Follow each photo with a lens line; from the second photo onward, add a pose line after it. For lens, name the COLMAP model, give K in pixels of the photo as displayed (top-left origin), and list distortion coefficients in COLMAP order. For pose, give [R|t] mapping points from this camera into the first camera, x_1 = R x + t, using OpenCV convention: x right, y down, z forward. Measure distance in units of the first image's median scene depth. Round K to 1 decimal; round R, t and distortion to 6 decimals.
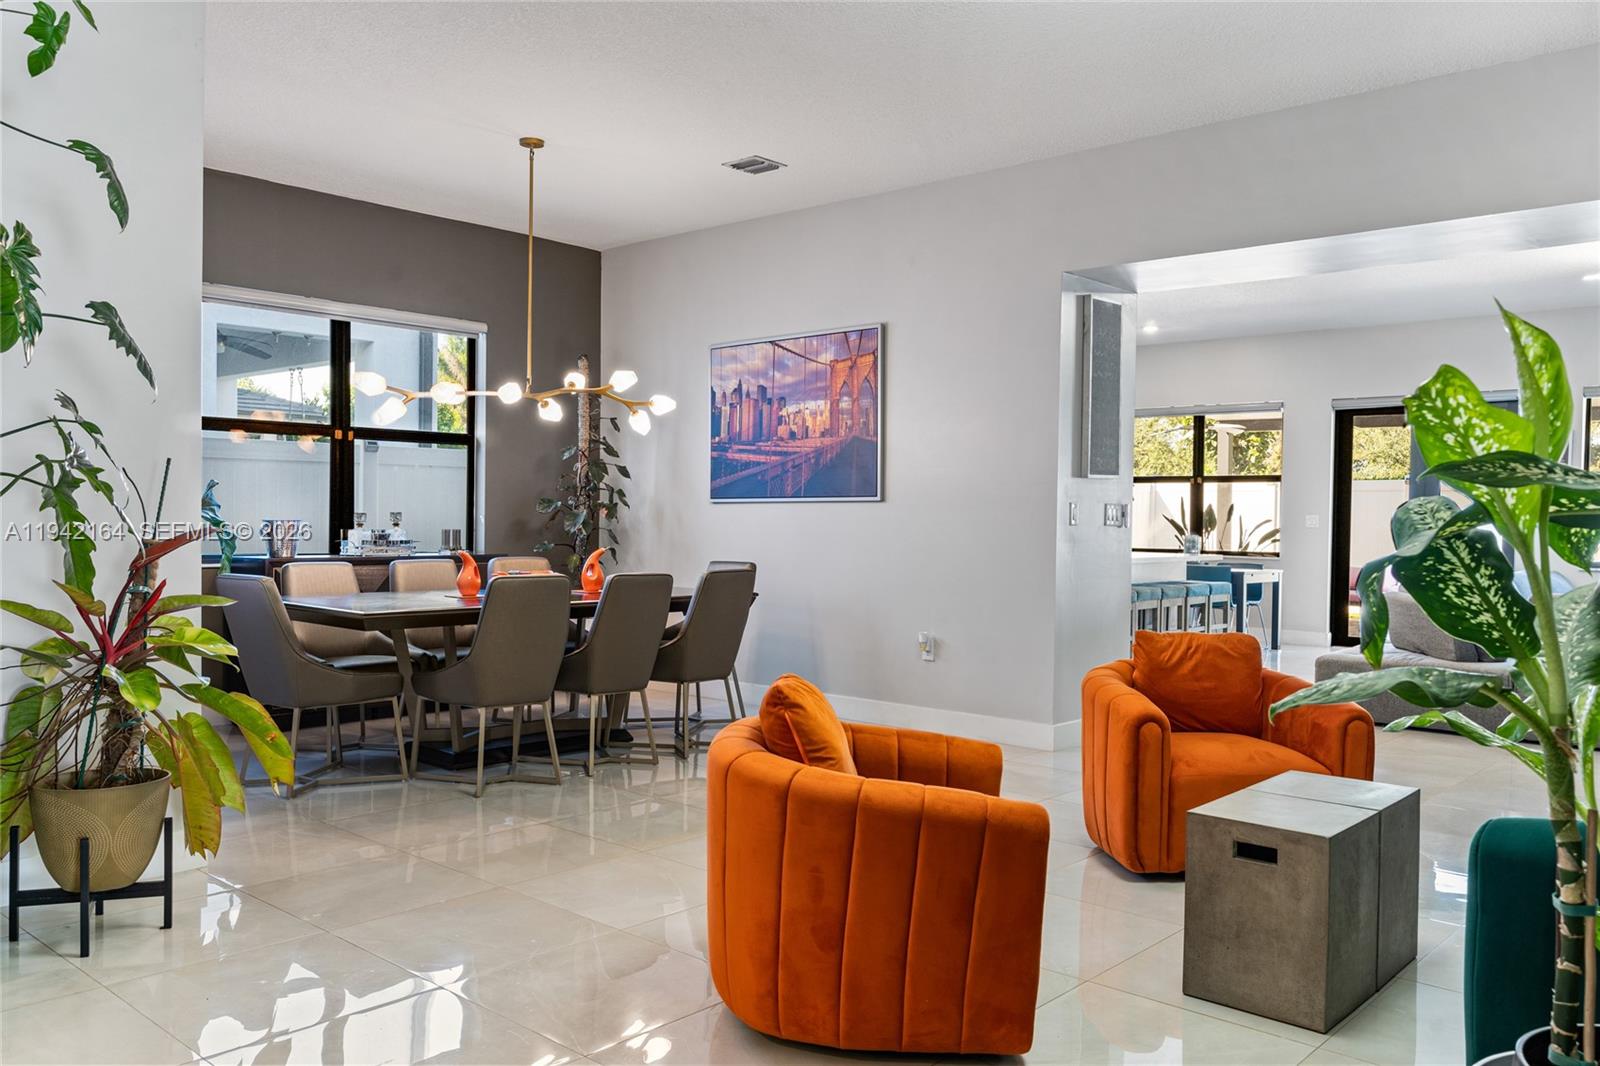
lens RADIAL K [[1239.8, 0, 821.9], [0, 1239.8, 541.3], [0, 0, 1]] dist [-0.010977, -0.005877]
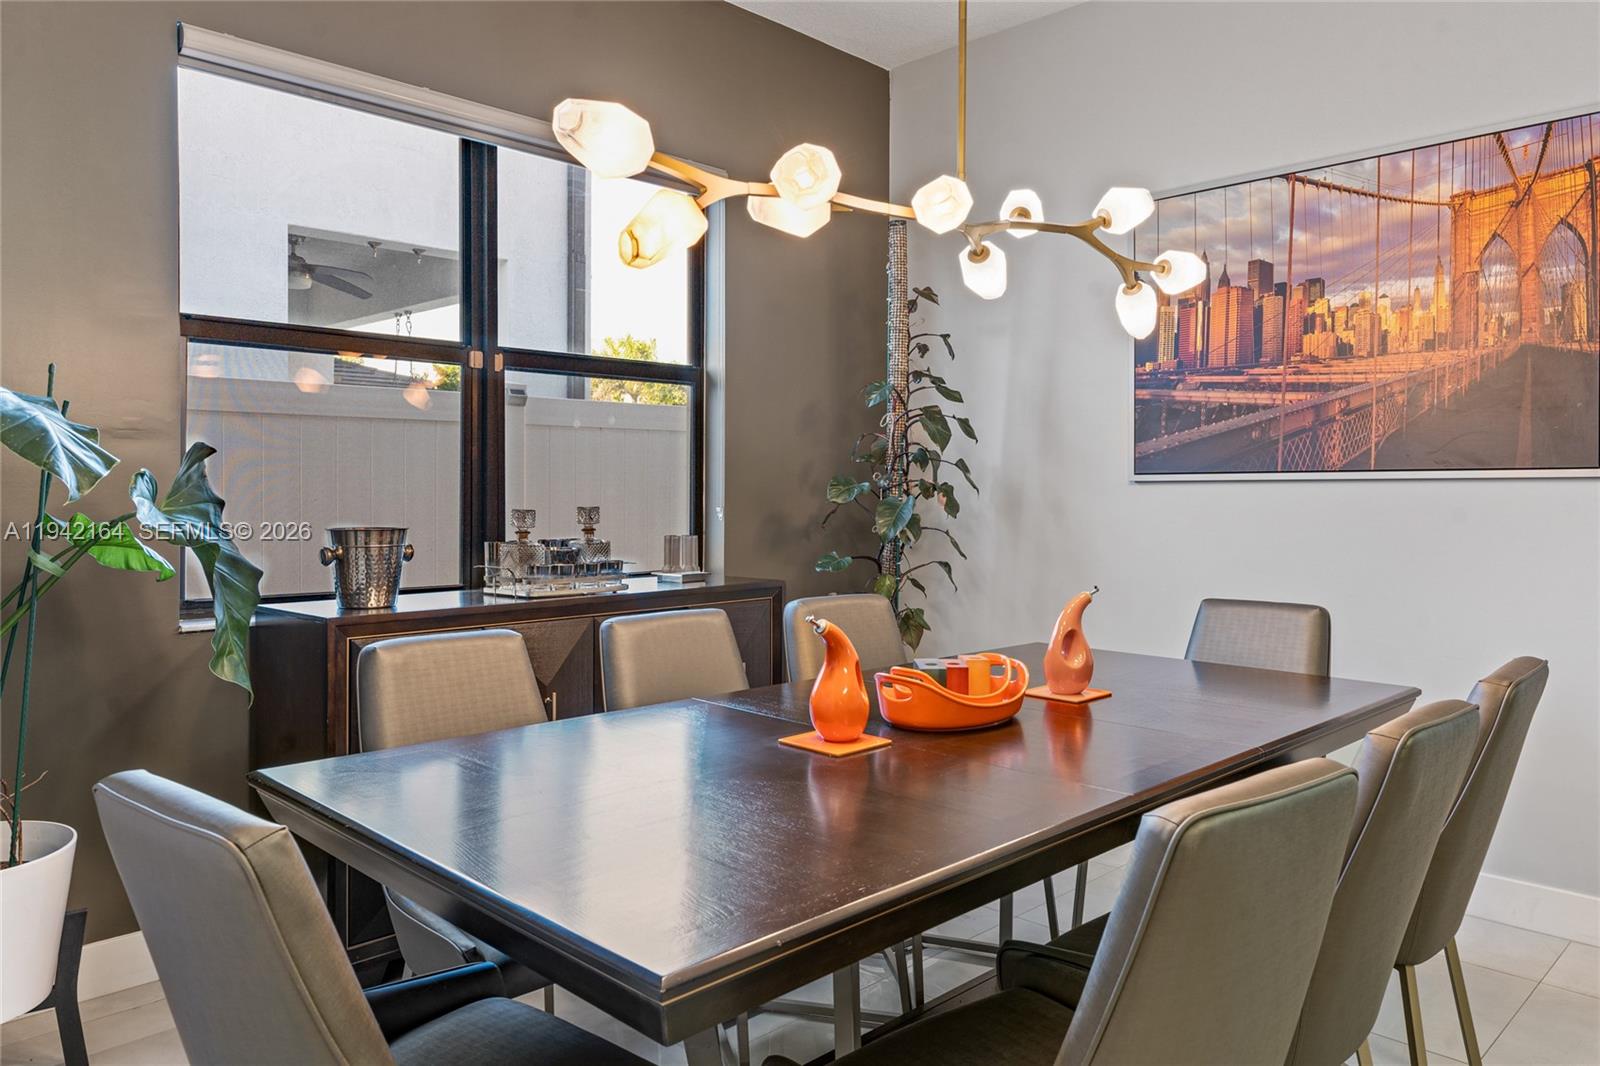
lens RADIAL K [[1119.6, 0, 815.4], [0, 1119.6, 506.1], [0, 0, 1]] dist [-0.004260, 0.007526]
pose [[0.998603, -0.006480, -0.052446, -0.218591], [0.006357, 0.999977, -0.002530, -0.021157], [0.052461, 0.002194, 0.998621, 0.523459]]
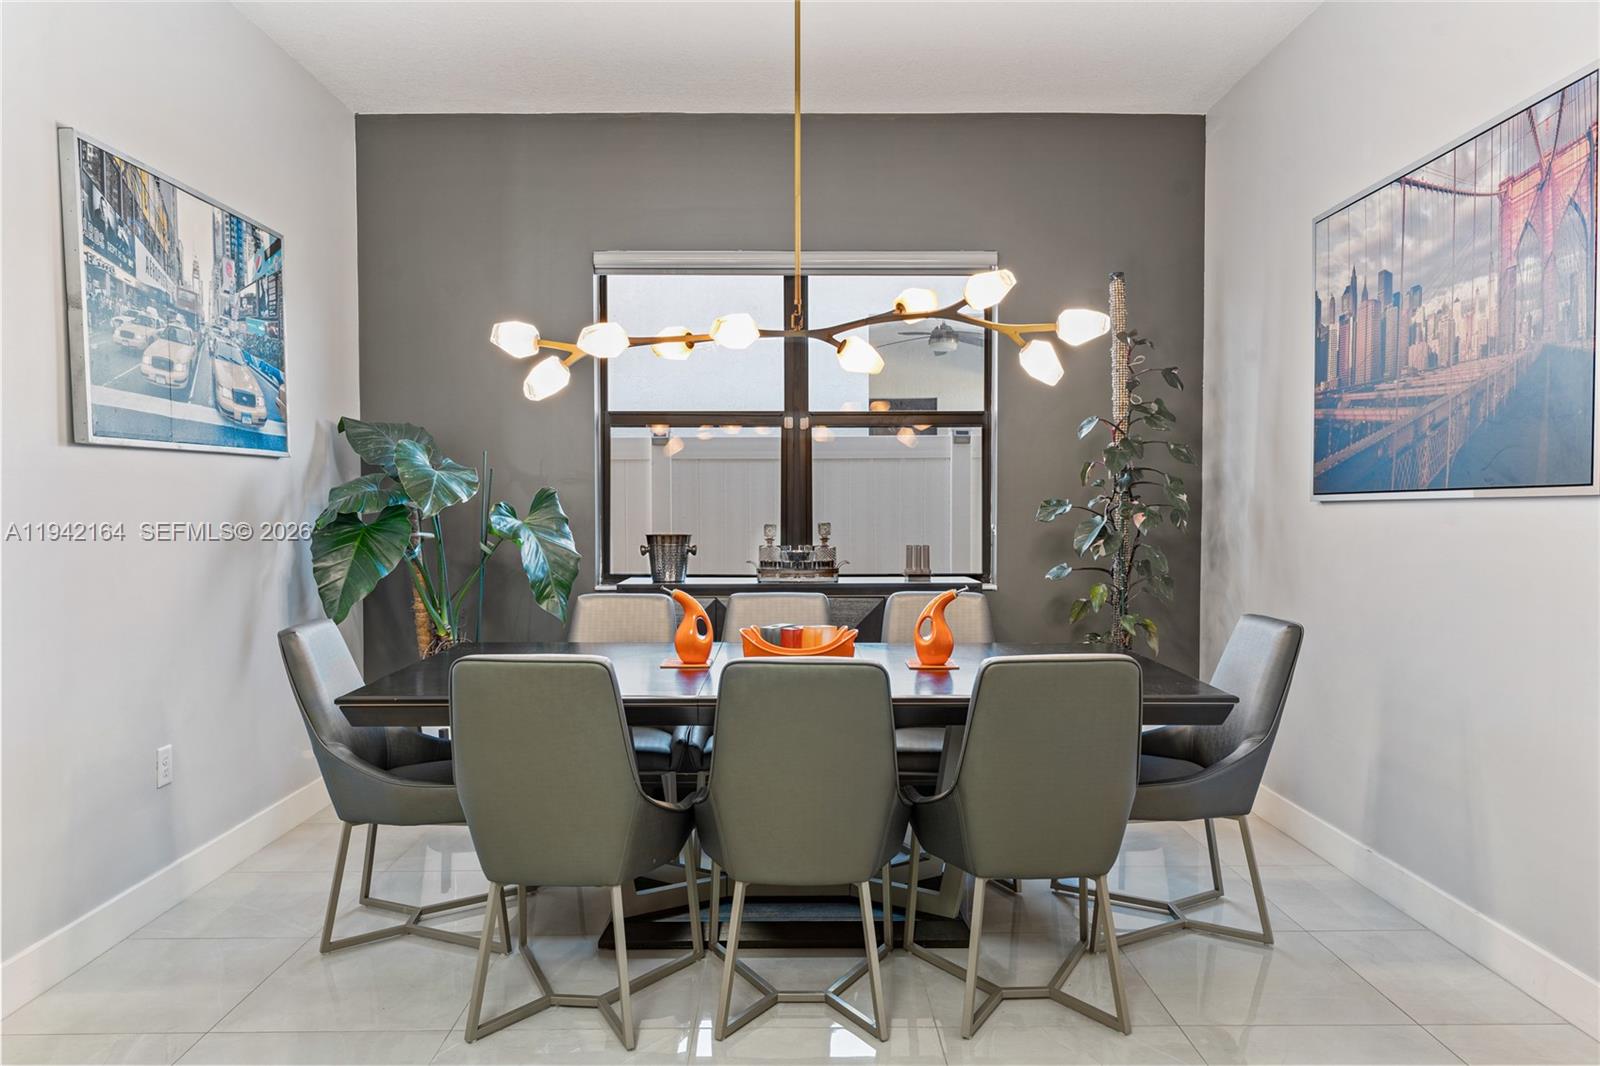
lens RADIAL K [[1119.6, 0, 795.2], [0, 1119.6, 540.4], [0, 0, 1]] dist [-0.004260, 0.007526]
pose [[0.670419, 0.011539, -0.741893, 0.133492], [-0.004931, 0.999926, 0.011095, -0.019568], [0.741966, -0.003780, 0.670427, 0.524288]]
